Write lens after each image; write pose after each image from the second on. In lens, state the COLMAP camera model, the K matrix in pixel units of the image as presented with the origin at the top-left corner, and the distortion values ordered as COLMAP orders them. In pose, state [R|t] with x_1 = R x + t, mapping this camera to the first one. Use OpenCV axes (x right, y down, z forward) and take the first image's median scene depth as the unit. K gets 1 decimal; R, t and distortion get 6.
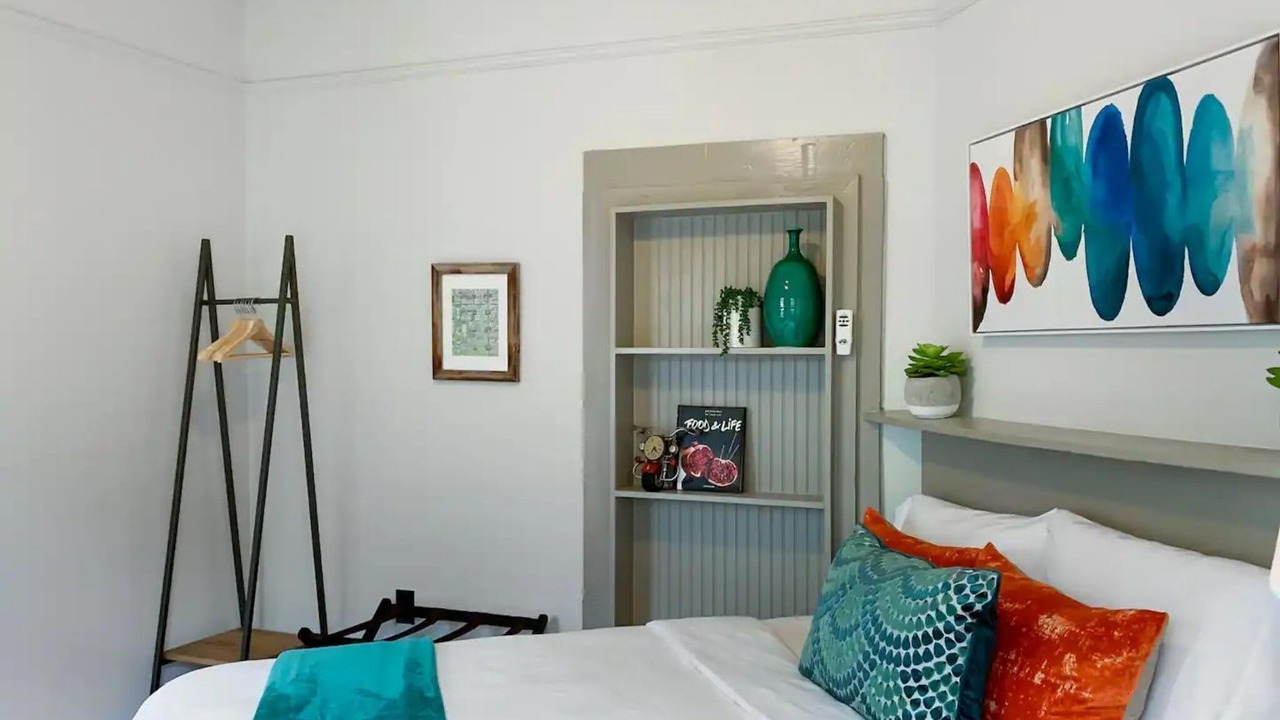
lens RADIAL K [[1004.2, 0, 664.4], [0, 1004.2, 341.3], [0, 0, 1]] dist [0.138020, -0.236338]
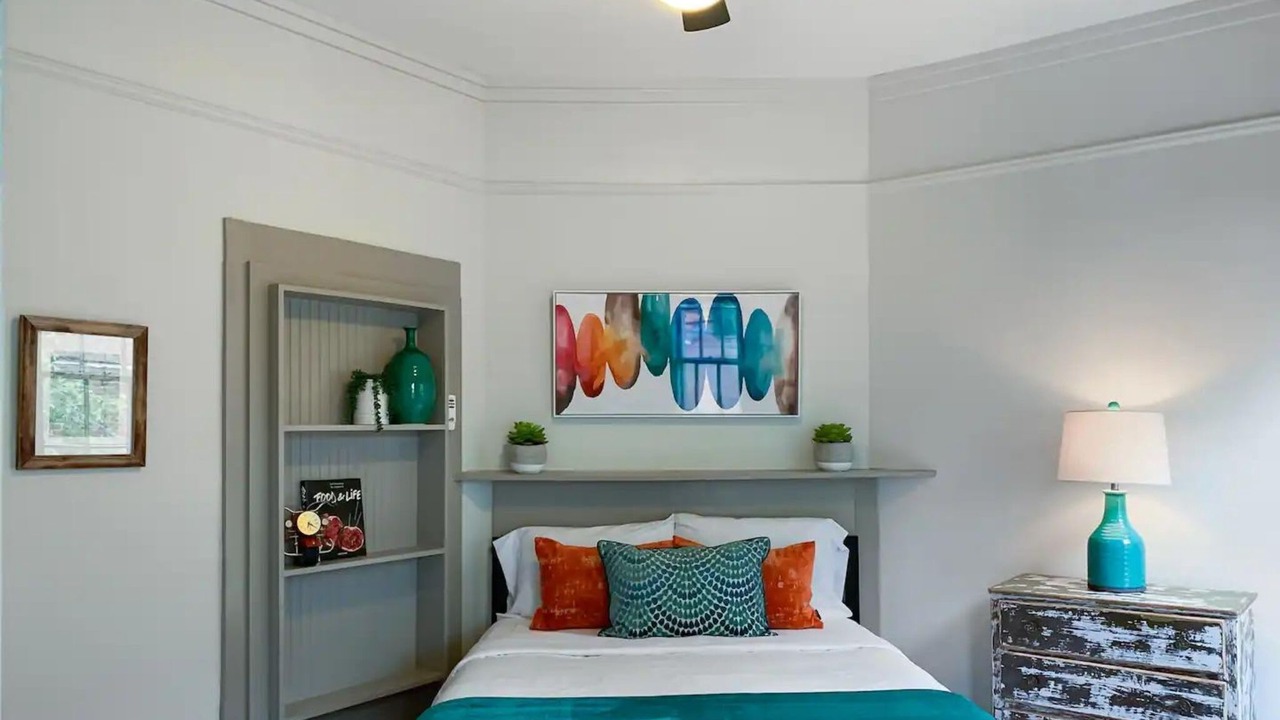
lens RADIAL K [[1004.2, 0, 664.4], [0, 1004.2, 341.3], [0, 0, 1]] dist [0.138020, -0.236338]
pose [[0.254898, 0.077737, 0.963838, -0.952253], [-0.008430, 0.996904, -0.078174, -0.000959], [-0.966931, 0.011802, 0.254765, 0.384463]]
